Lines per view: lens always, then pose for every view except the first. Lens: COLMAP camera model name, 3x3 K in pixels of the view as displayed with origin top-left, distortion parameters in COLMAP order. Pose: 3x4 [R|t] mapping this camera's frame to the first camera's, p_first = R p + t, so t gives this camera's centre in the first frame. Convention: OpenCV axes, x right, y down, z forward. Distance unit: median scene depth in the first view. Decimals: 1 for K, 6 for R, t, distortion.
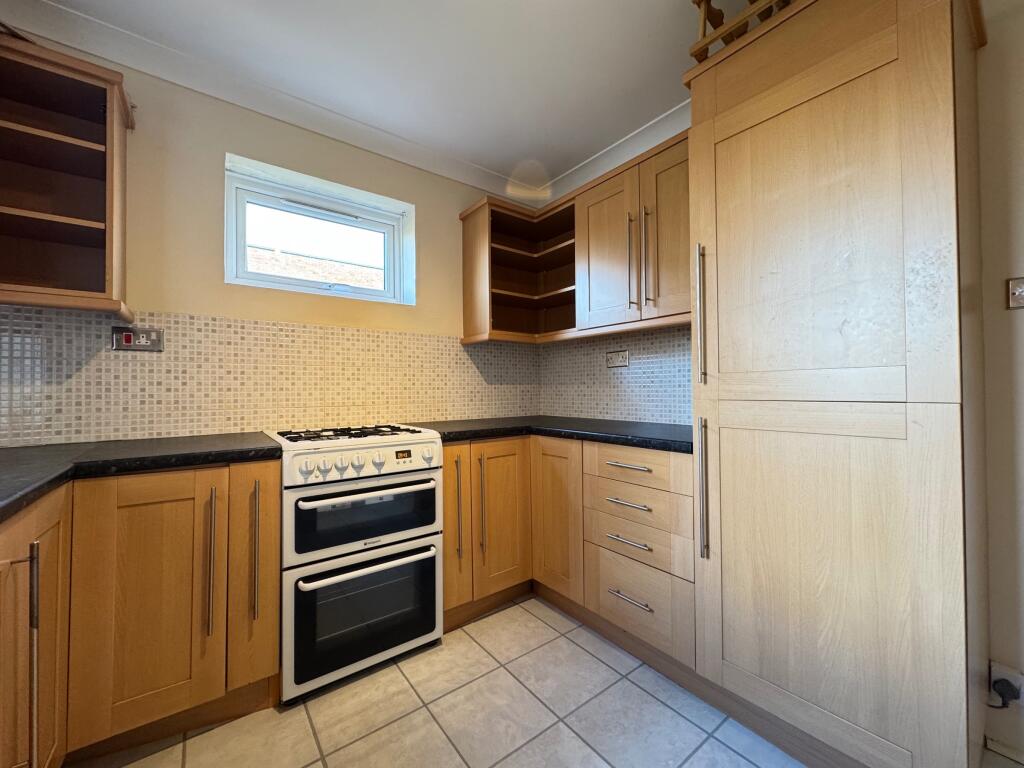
lens RADIAL K [[408.3, 0, 512.0], [0, 408.3, 384.0], [0, 0, 1]] dist [-0.009350, 0.000384]
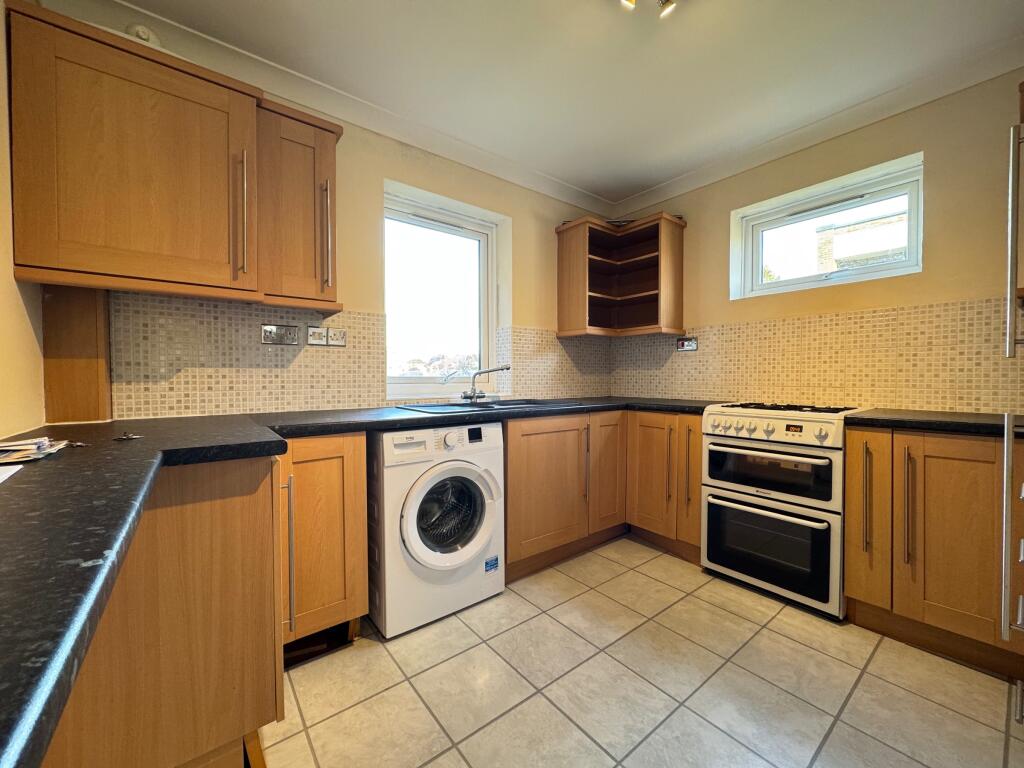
lens RADIAL K [[406.9, 0, 512.0], [0, 406.9, 384.0], [0, 0, 1]] dist [0.000767, 0.000062]
pose [[0.011551, 0.026019, -0.999595, 0.830317], [0.014781, 0.999548, 0.026189, 0.006623], [0.999824, -0.015078, 0.011161, 0.192194]]
